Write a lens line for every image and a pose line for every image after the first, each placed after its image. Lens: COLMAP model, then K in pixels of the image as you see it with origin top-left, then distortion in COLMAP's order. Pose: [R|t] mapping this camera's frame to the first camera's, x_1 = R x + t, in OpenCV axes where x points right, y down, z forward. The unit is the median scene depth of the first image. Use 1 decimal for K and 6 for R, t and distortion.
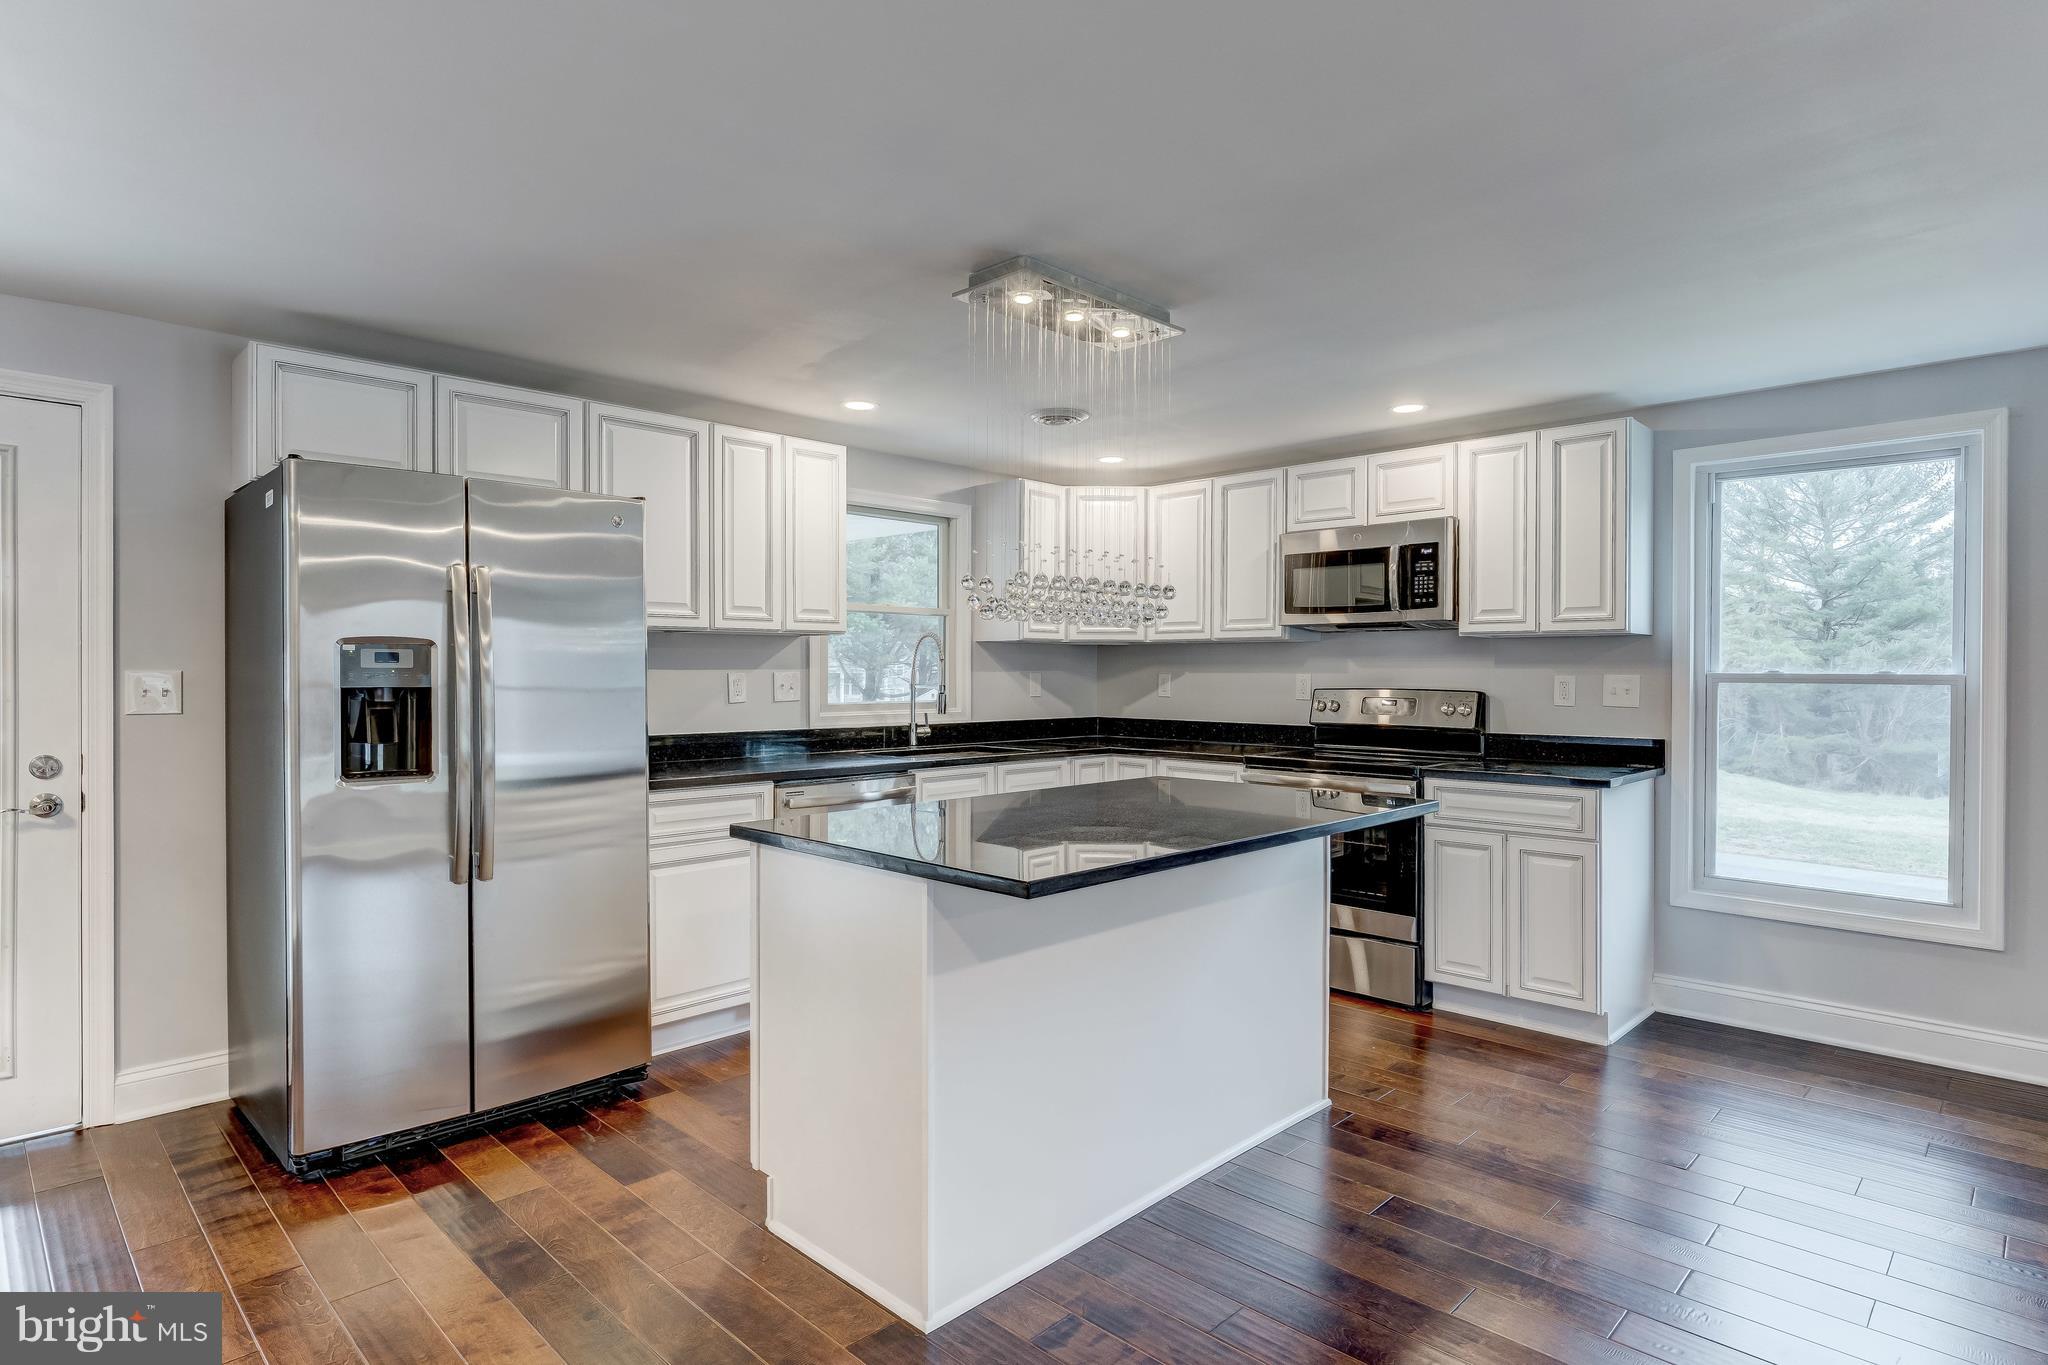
lens RADIAL K [[1082.9, 0, 1067.3], [0, 1082.9, 682.2], [0, 0, 1]] dist [0.029969, -0.000230]
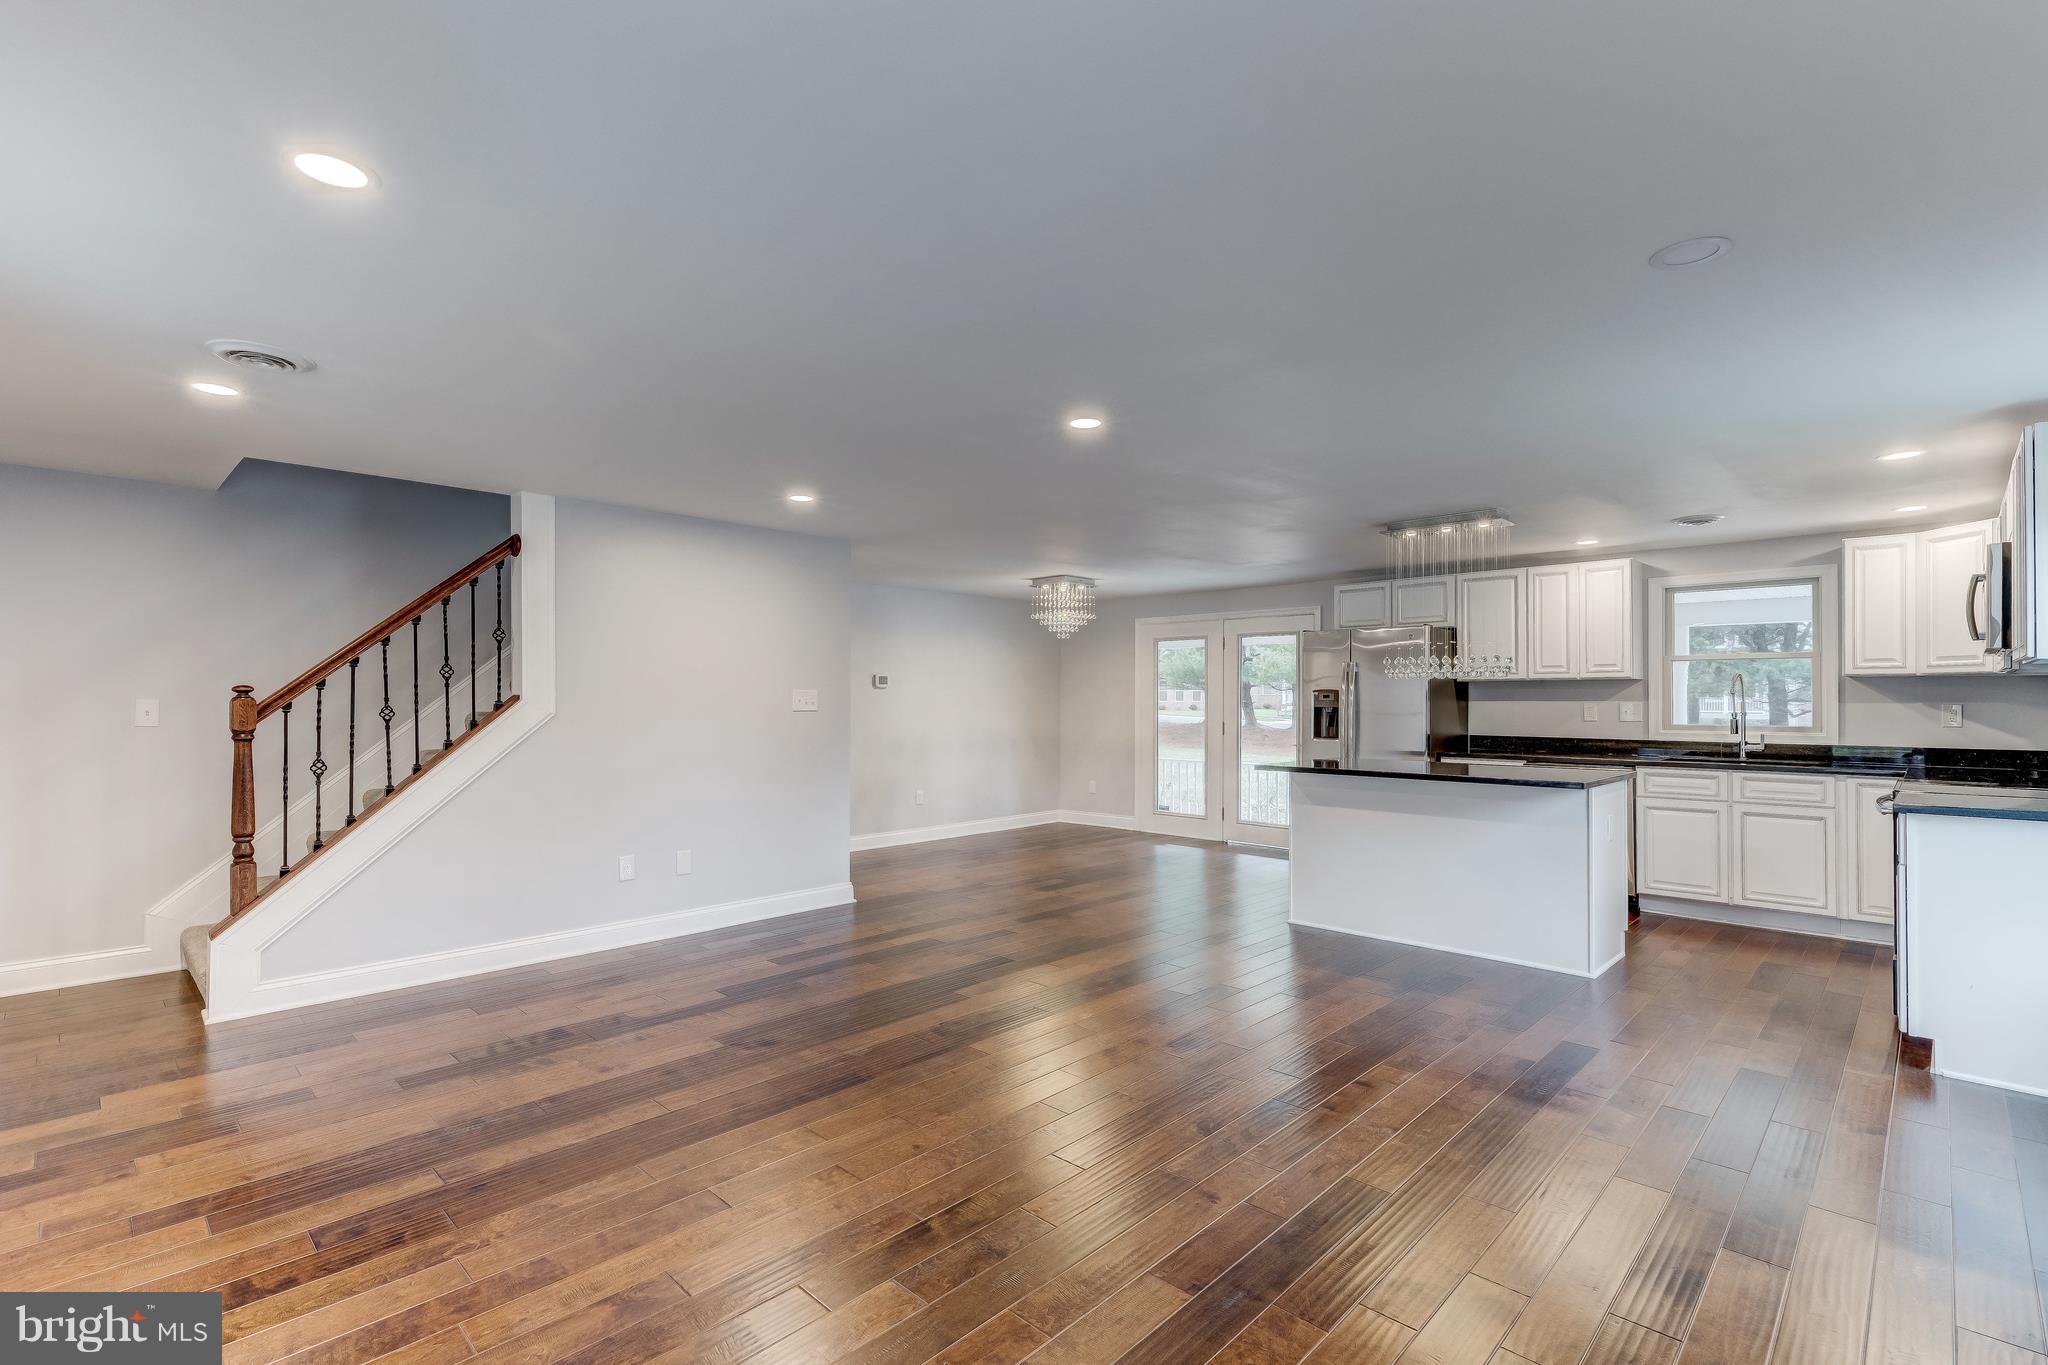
lens RADIAL K [[969.2, 0, 1055.9], [0, 969.2, 711.1], [0, 0, 1]] dist [-0.000239, -0.000475]
pose [[0.058525, 0.007002, -0.998261, 1.747641], [-0.013310, 0.999892, 0.006234, 0.007861], [0.998197, 0.012922, 0.058612, 0.143961]]
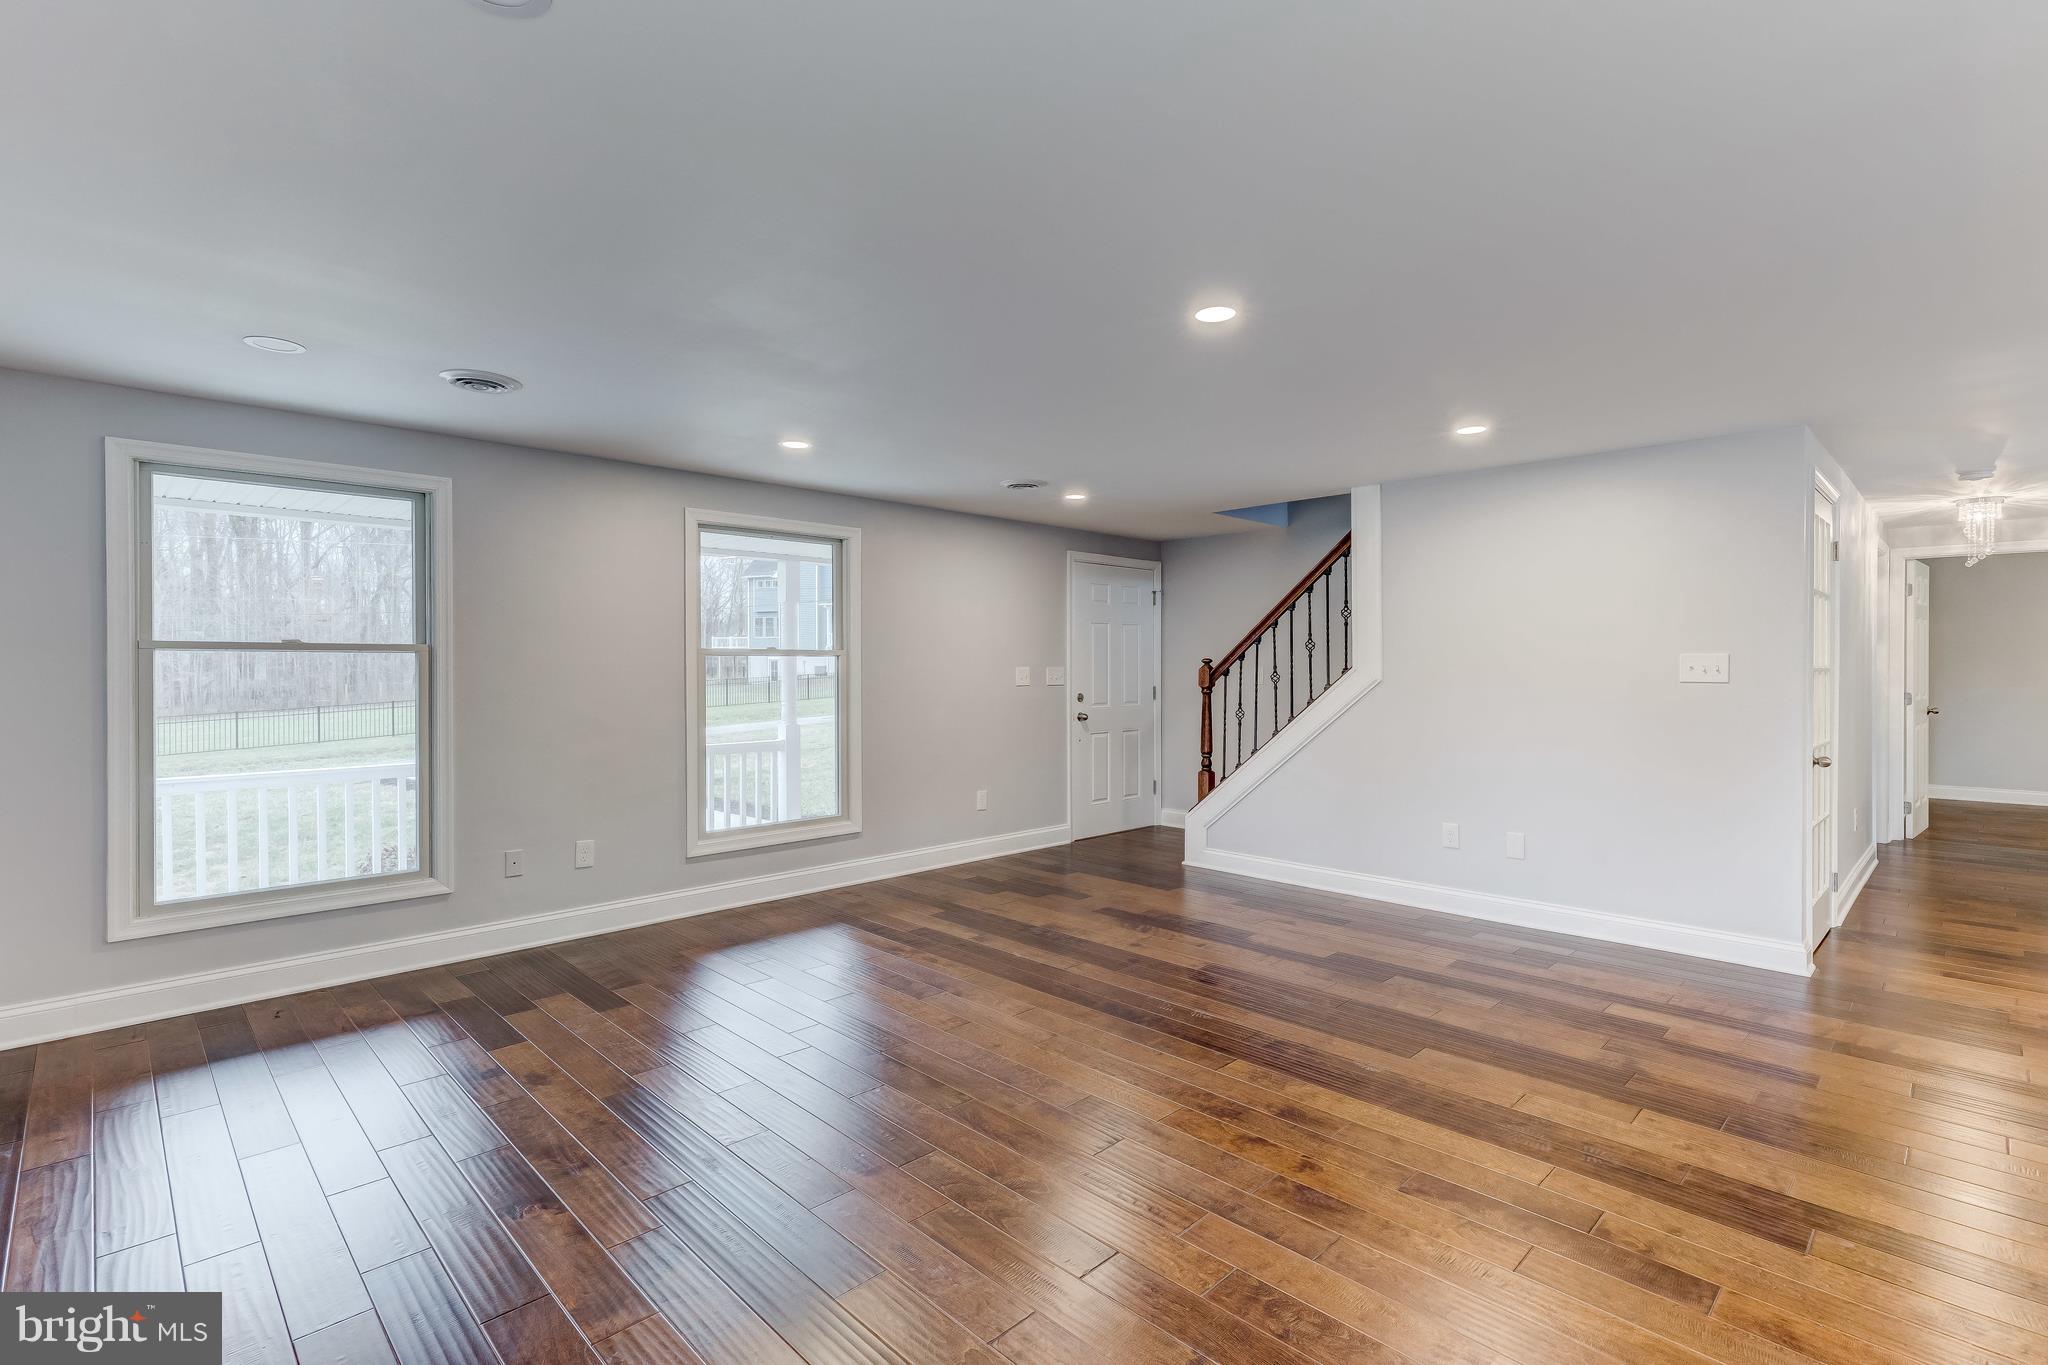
lens RADIAL K [[969.2, 0, 1035.3], [0, 969.2, 677.4], [0, 0, 1]] dist [-0.000239, -0.000475]
pose [[-0.999904, -0.003923, 0.013258, 0.784864], [-0.003639, 0.999765, 0.021369, -0.006242], [-0.013339, 0.021318, -0.999684, 1.129879]]
